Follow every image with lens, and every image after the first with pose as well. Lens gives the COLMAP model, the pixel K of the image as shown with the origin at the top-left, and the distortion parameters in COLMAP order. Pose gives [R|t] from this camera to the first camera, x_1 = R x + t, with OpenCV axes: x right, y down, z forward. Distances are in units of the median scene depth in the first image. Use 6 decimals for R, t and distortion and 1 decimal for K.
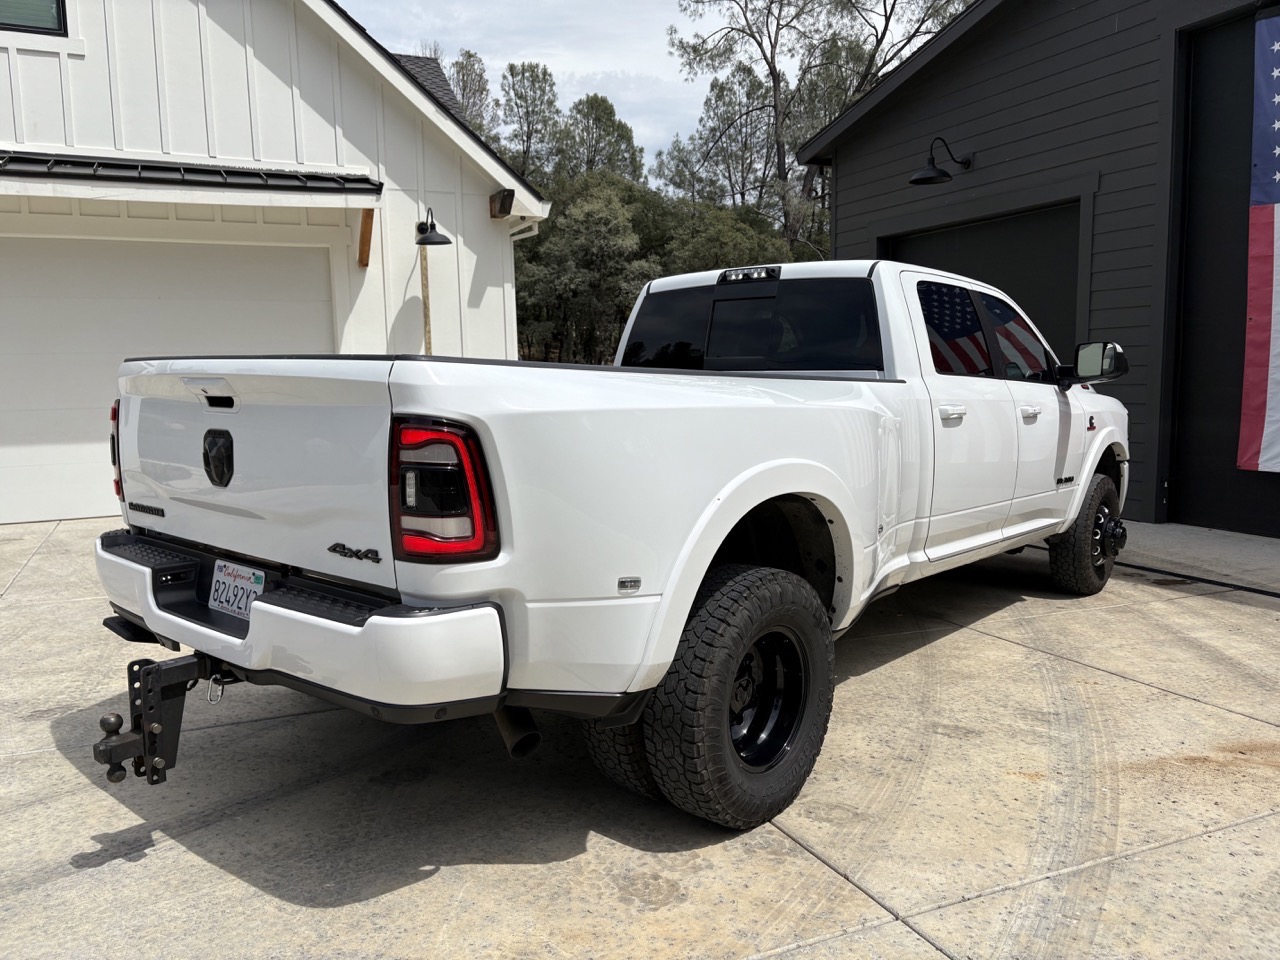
lens RADIAL K [[1022.7, 0, 640.0], [0, 1022.7, 480.0], [0, 0, 1]] dist [0.024455, -0.001260]
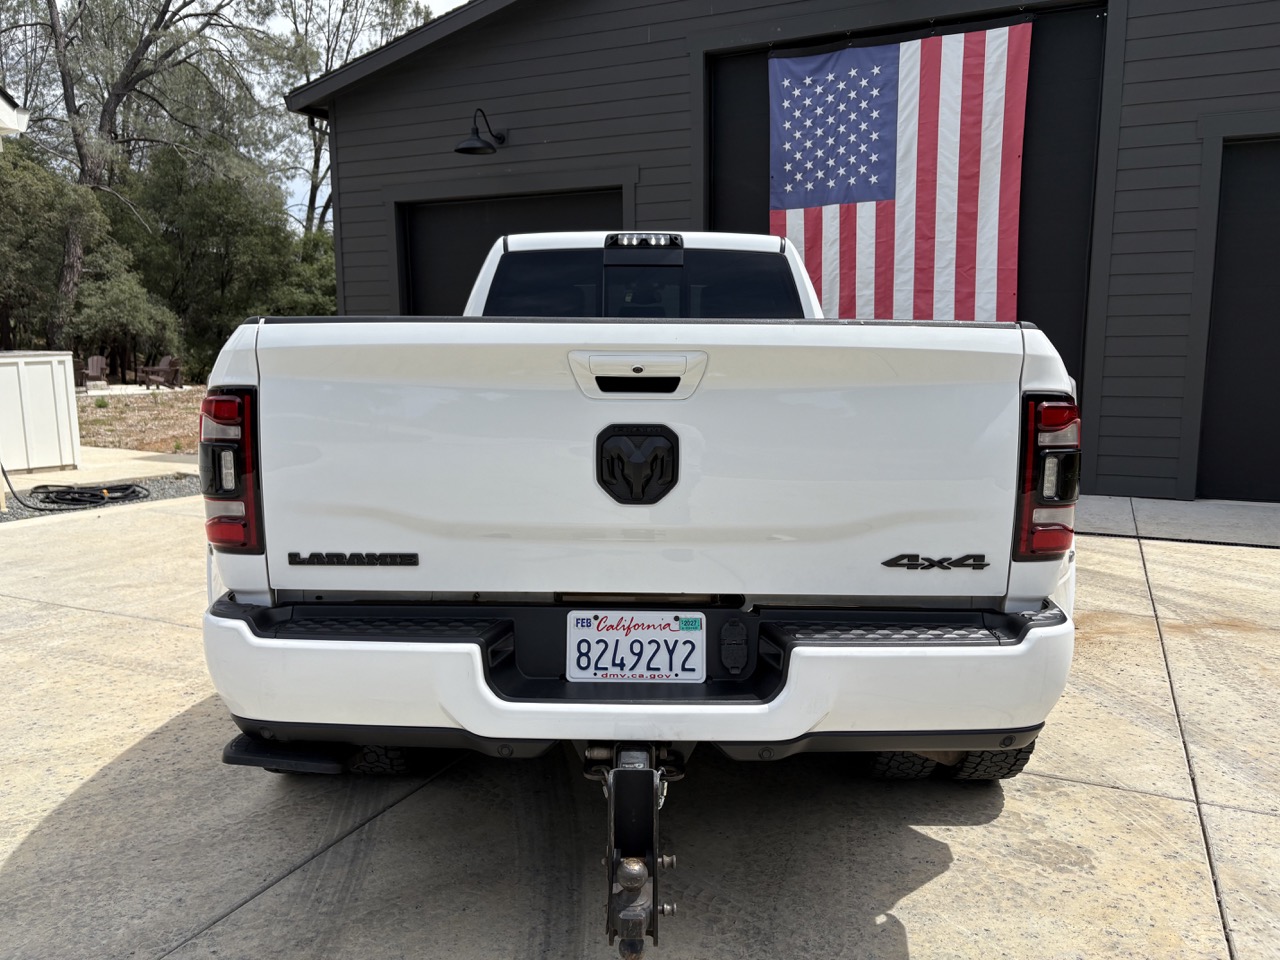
lens RADIAL K [[1001.0, 0, 640.0], [0, 1001.0, 480.0], [0, 0, 1]] dist [0.059746, -0.074127]
pose [[0.748360, -0.086245, 0.657661, -0.547809], [0.065470, 0.996273, 0.056152, -0.031173], [-0.660053, 0.001035, 0.751218, 0.306928]]
